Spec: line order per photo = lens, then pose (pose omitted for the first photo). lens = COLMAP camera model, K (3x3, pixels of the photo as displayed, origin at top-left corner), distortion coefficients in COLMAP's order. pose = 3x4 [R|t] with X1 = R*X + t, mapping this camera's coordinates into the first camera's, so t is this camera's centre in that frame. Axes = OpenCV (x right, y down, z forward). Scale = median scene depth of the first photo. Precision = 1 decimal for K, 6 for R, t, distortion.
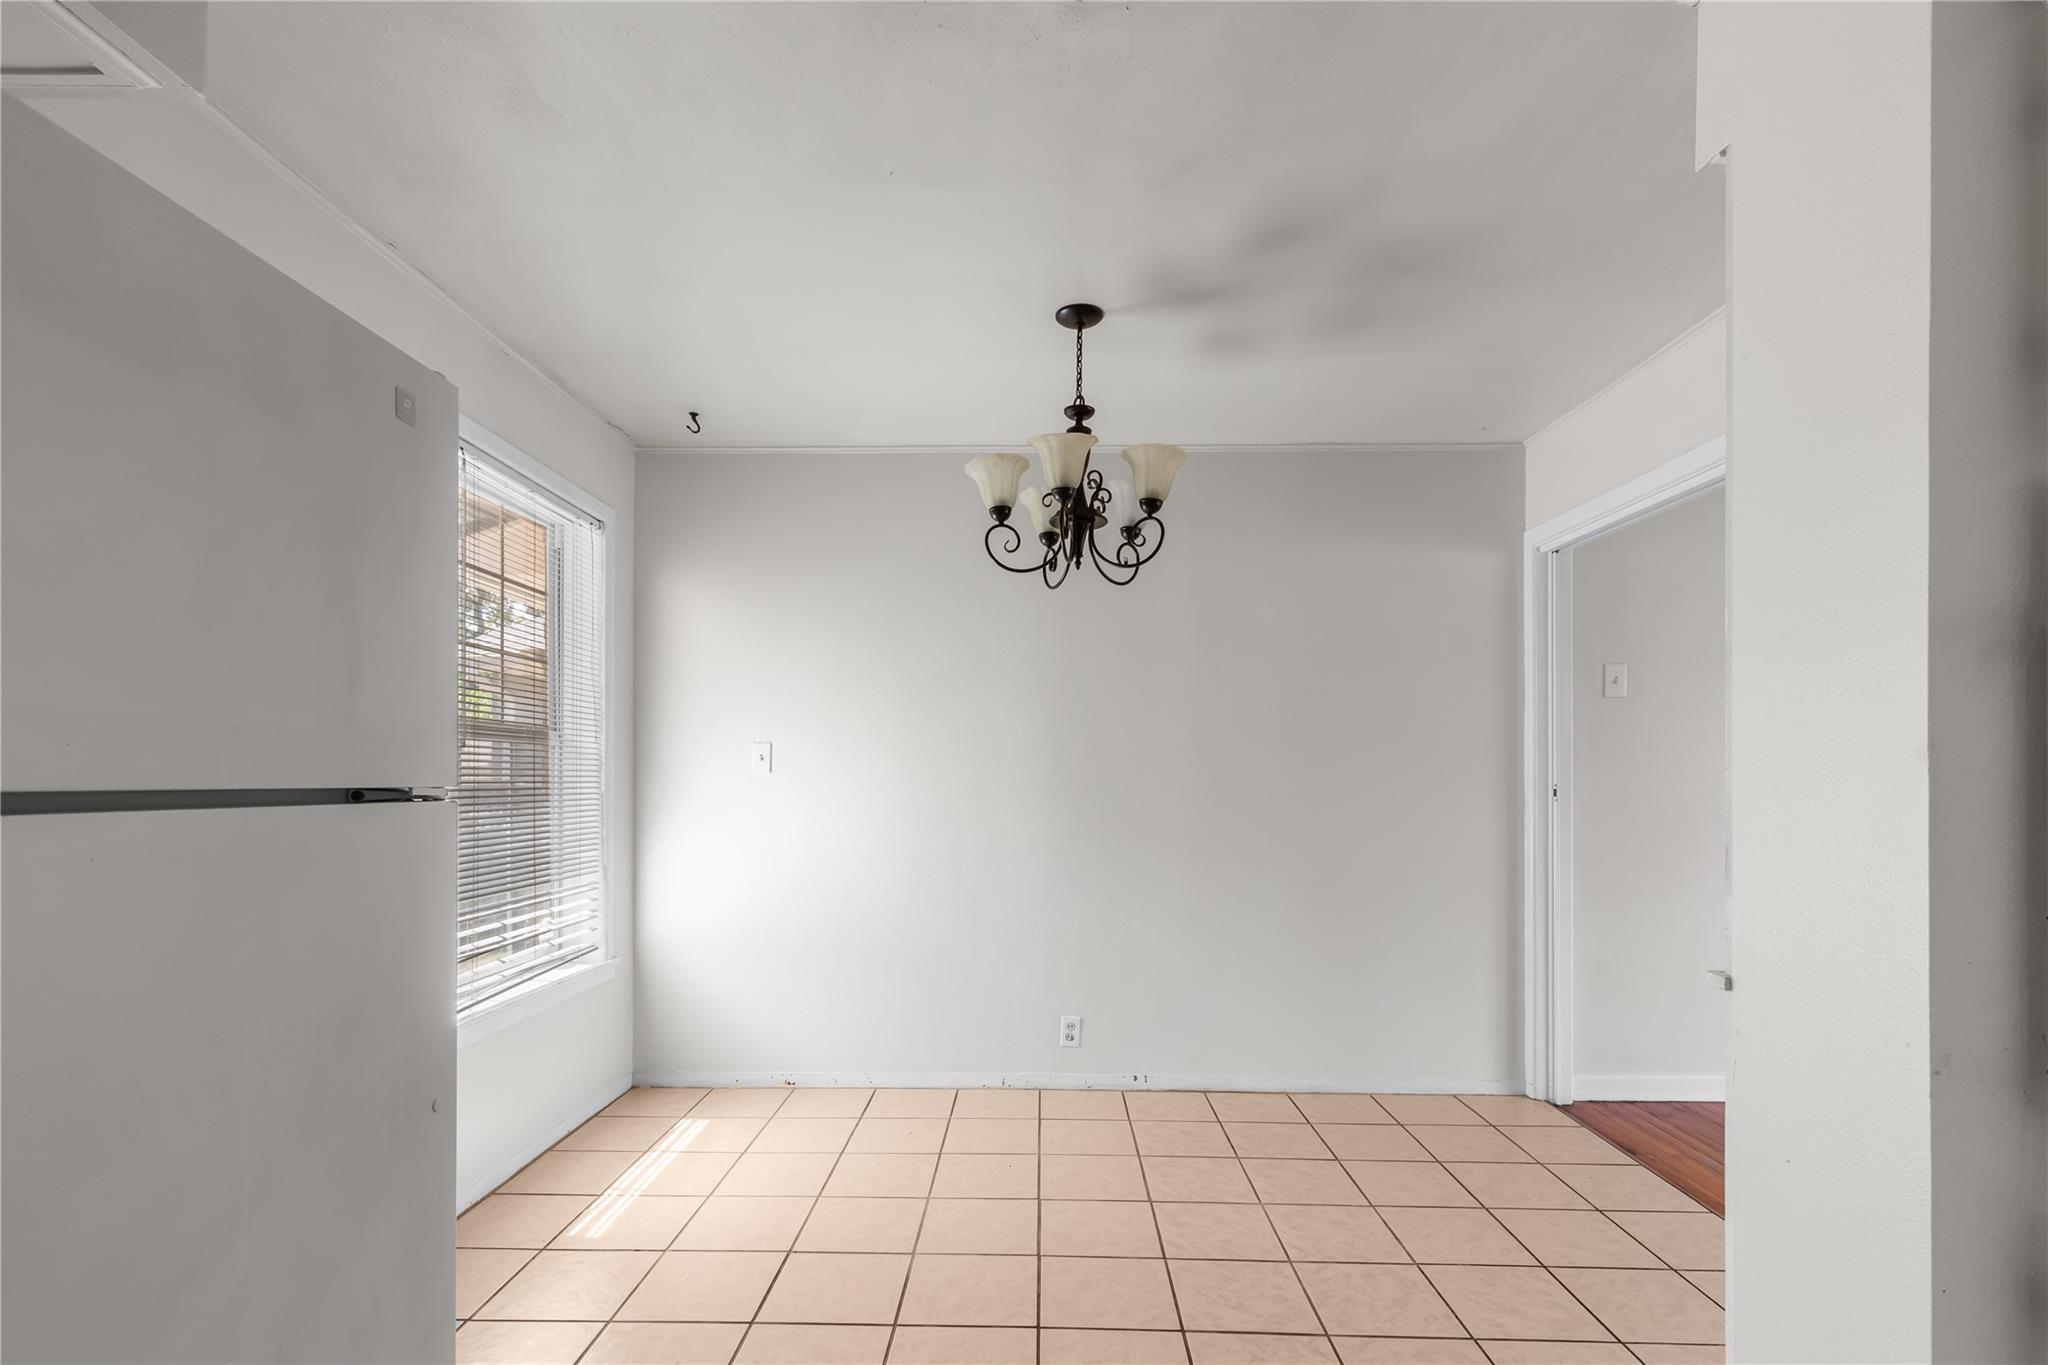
lens RADIAL K [[945.1, 0, 1021.2], [0, 945.1, 776.1], [0, 0, 1]] dist [0.013697, -0.000395]
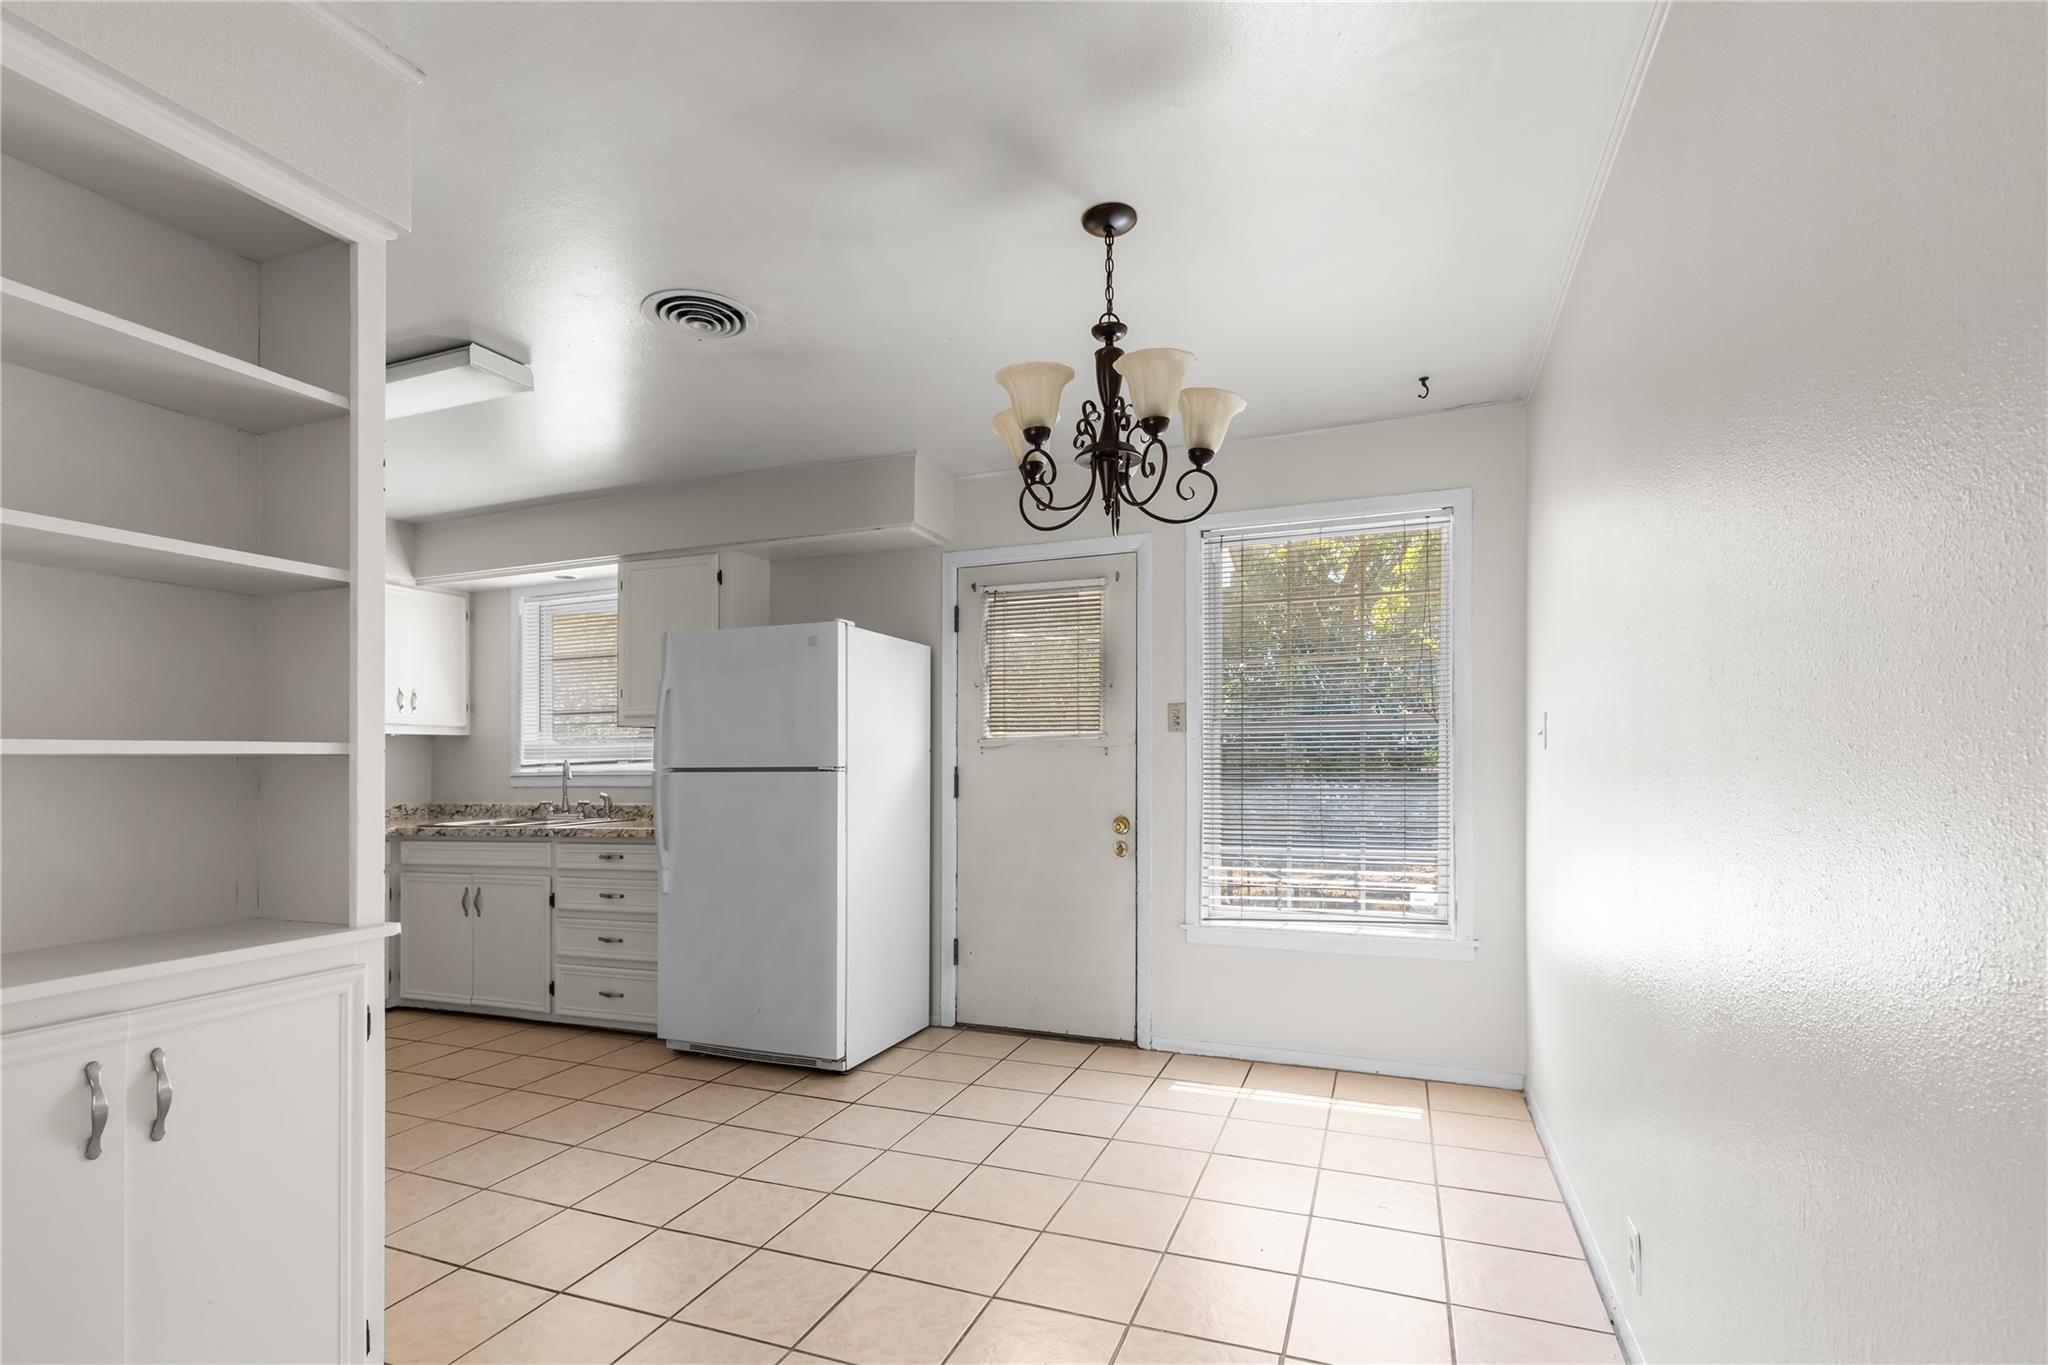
lens RADIAL K [[943.0, 0, 1025.6], [0, 943.0, 745.1], [0, 0, 1]] dist [0.001559, -0.000177]
pose [[-0.340007, -0.019717, -0.940216, 0.720837], [0.010557, 0.999637, -0.024781, 0.009394], [0.940363, -0.018351, -0.339676, 0.987085]]
